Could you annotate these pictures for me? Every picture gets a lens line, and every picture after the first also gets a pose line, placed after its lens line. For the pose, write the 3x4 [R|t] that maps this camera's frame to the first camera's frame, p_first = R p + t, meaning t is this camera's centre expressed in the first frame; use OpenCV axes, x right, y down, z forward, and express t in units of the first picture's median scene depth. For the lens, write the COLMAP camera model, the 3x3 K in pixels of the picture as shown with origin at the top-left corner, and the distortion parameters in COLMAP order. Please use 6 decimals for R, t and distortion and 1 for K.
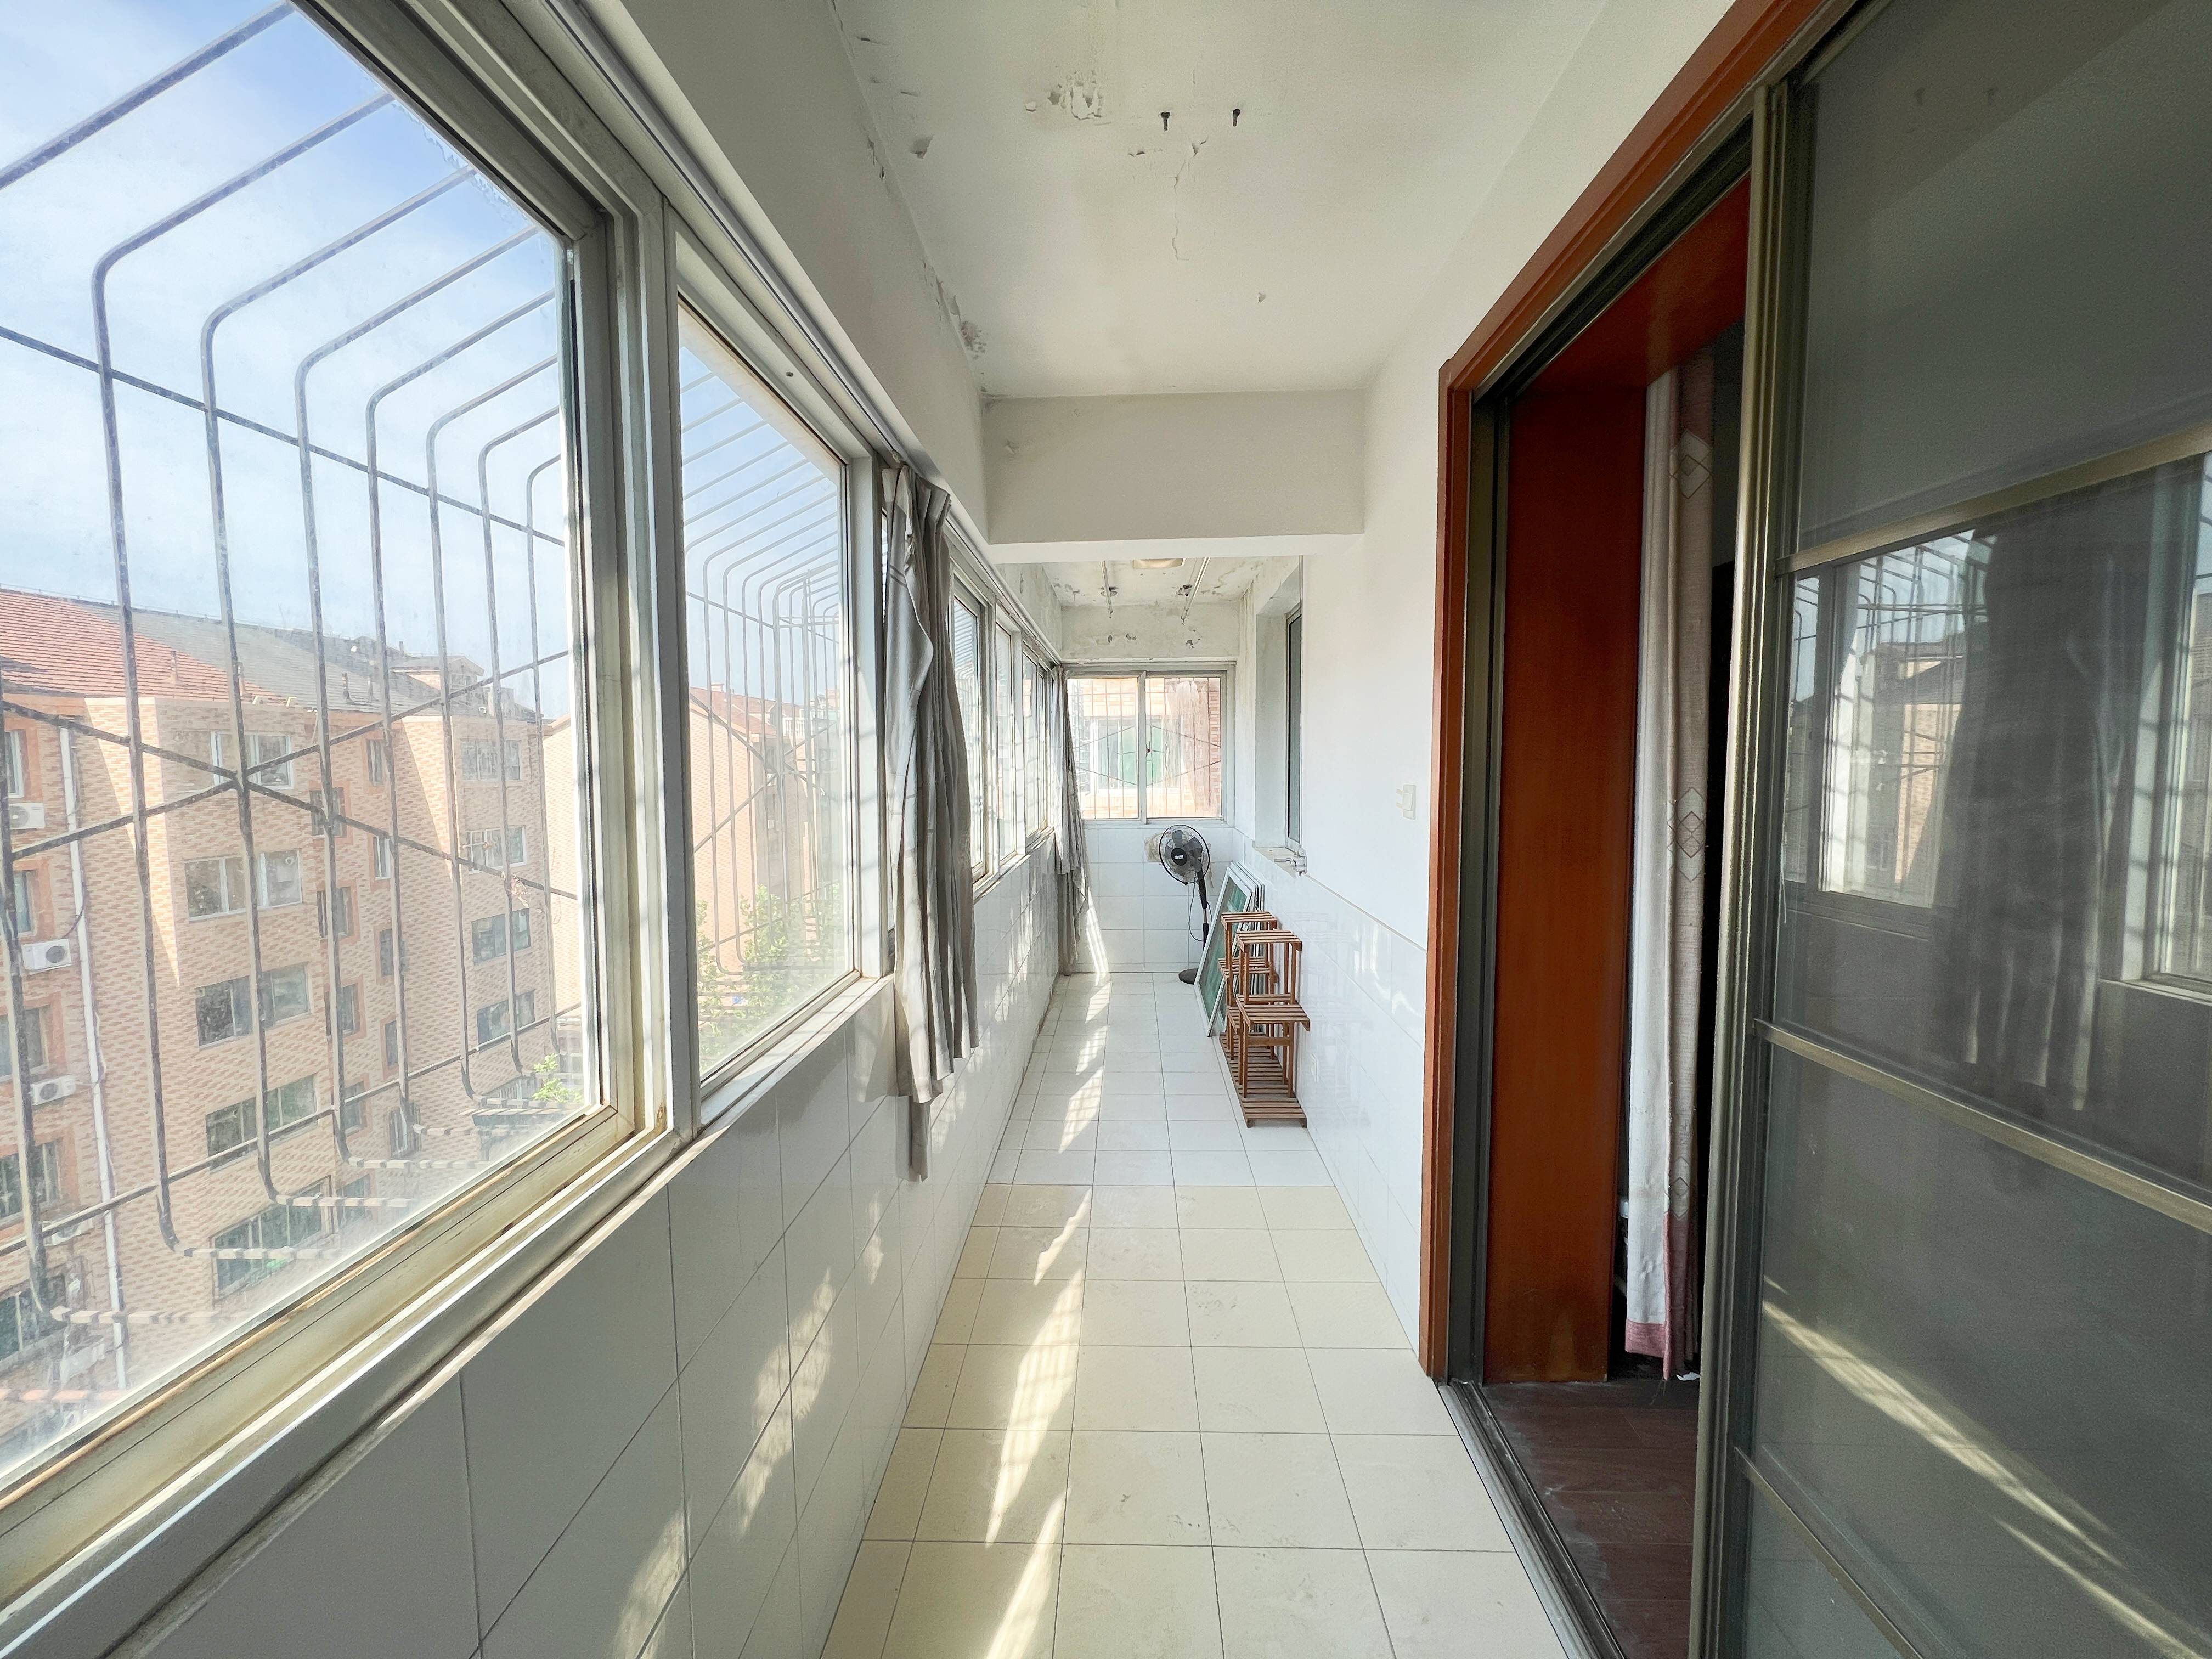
lens RADIAL K [[892.3, 0, 1109.9], [0, 892.3, 823.1], [0, 0, 1]] dist [0.000288, 0.000014]
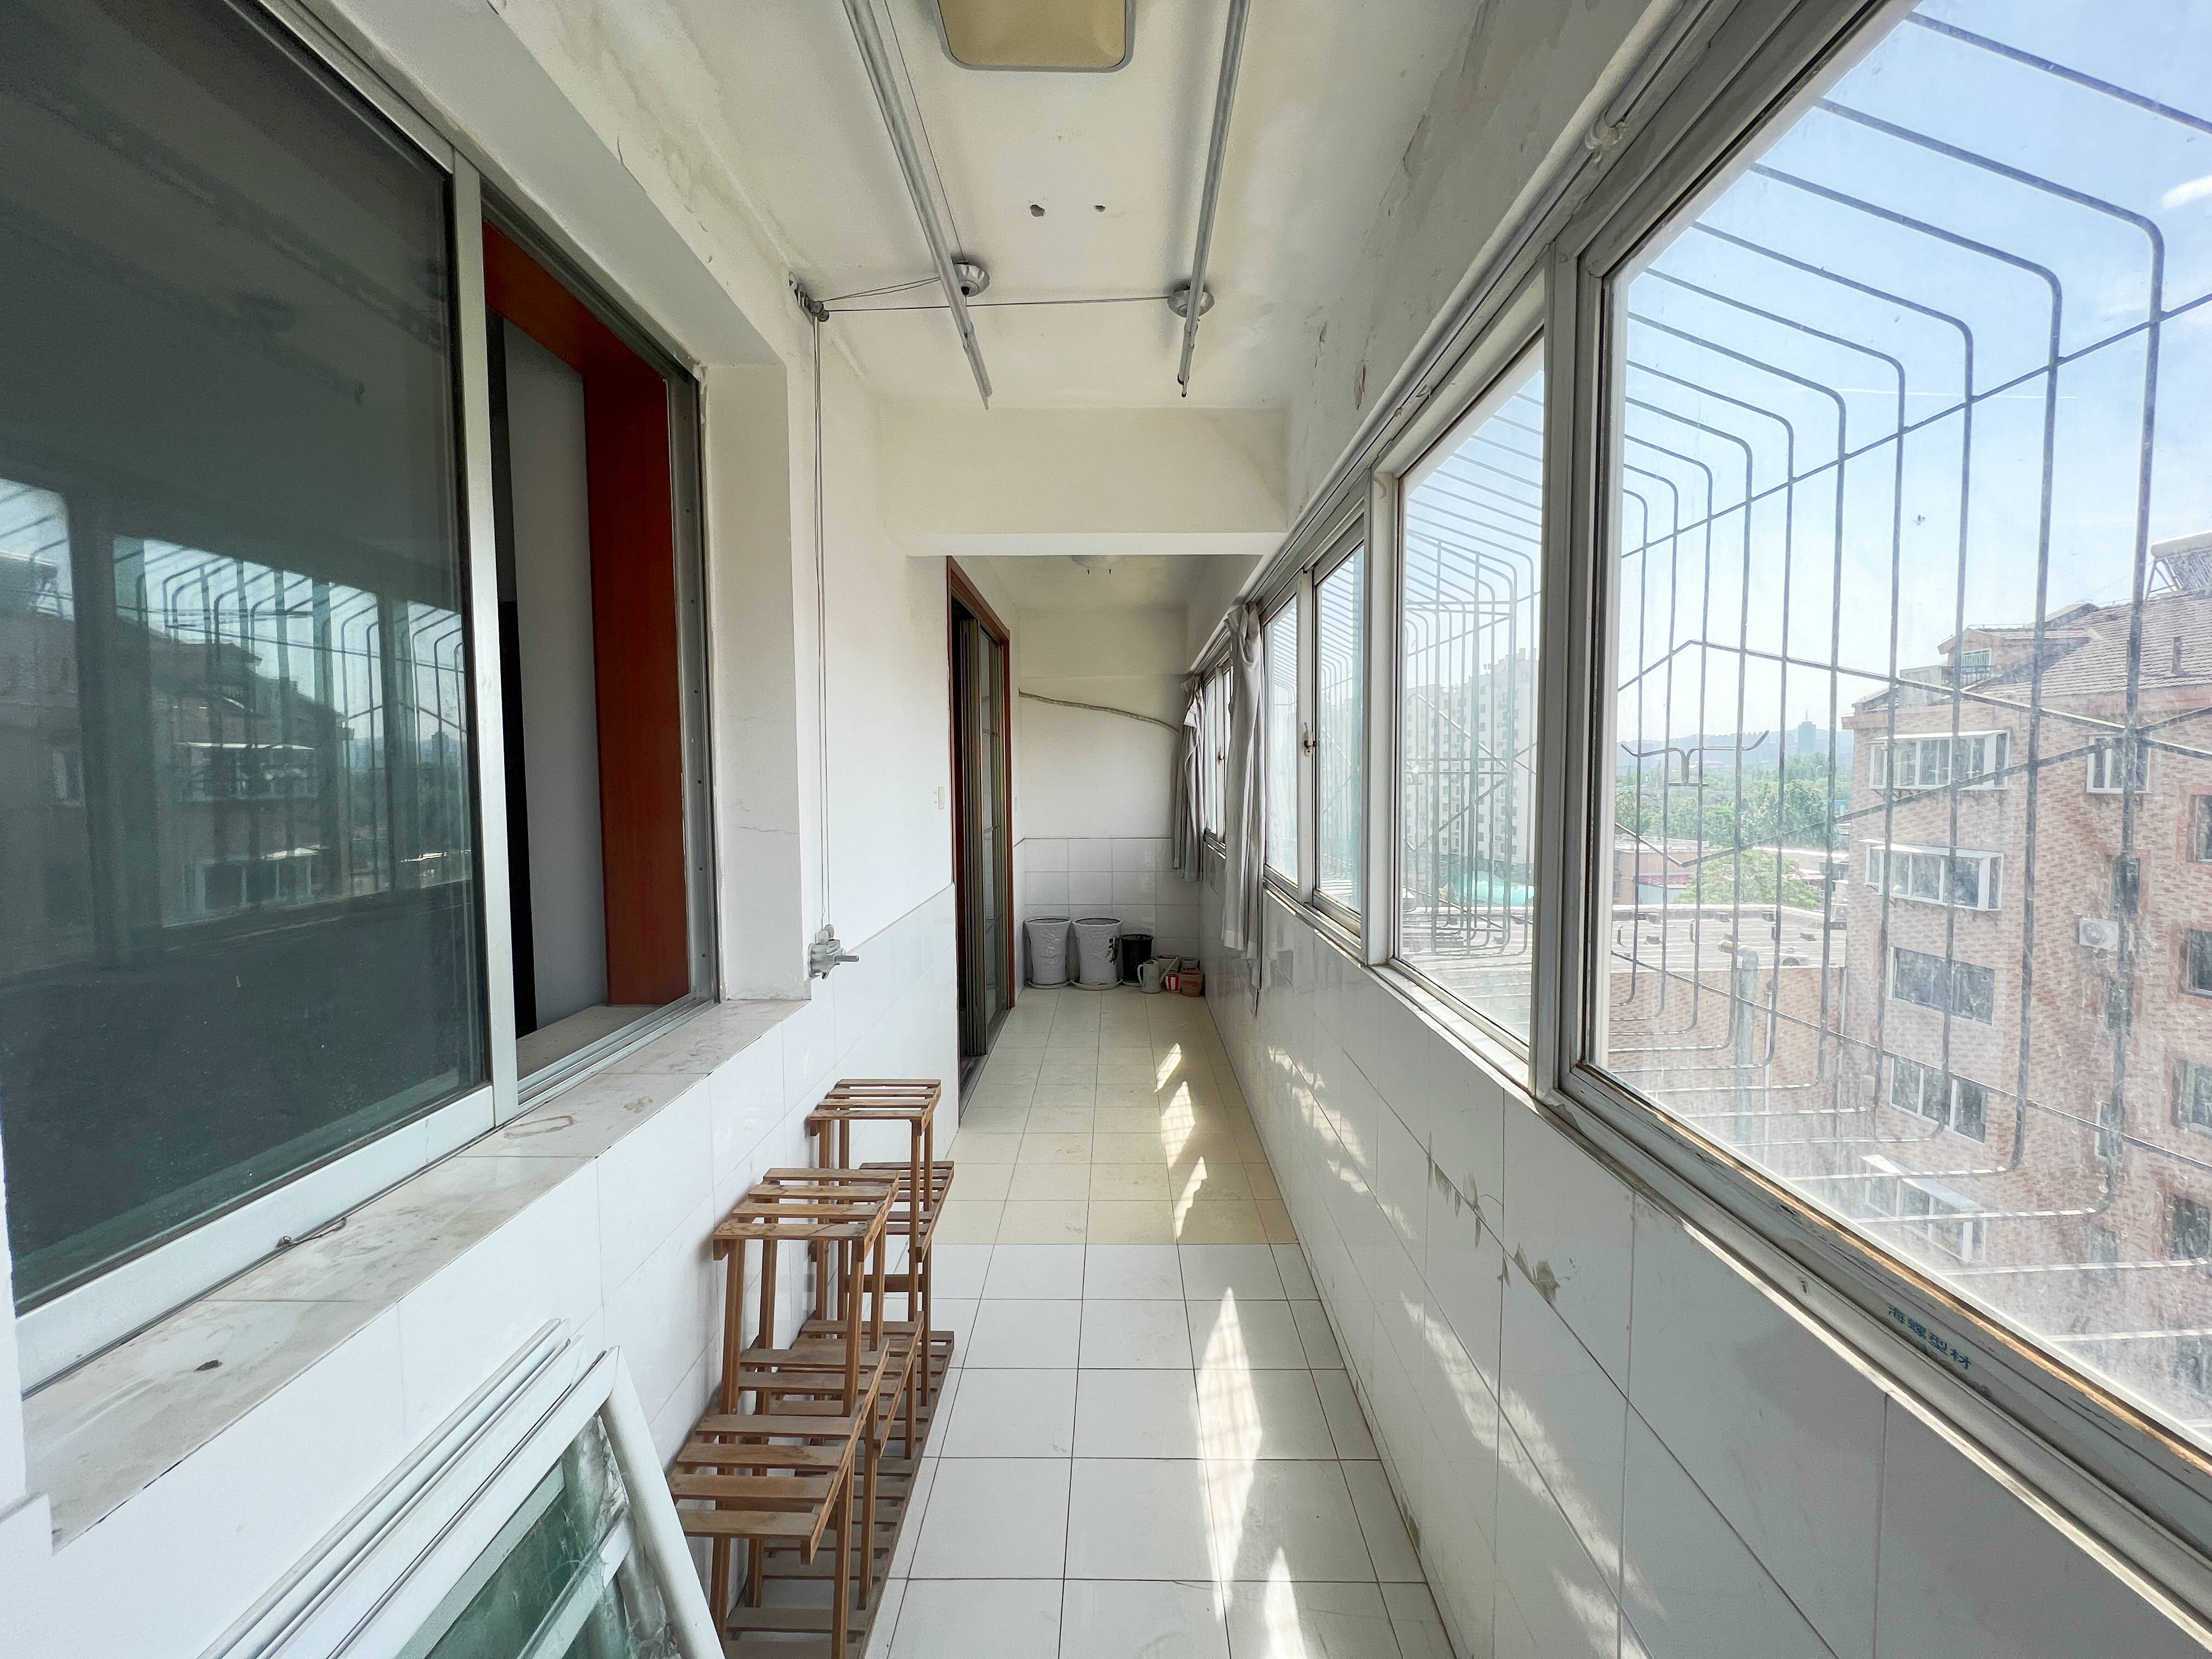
lens RADIAL K [[892.3, 0, 1105.3], [0, 892.3, 818.2], [0, 0, 1]] dist [0.000288, 0.000014]
pose [[-0.999824, -0.014430, -0.012006, 0.076039], [-0.015805, 0.992208, 0.123588, -0.121938], [0.010129, 0.123756, -0.992261, 2.131529]]
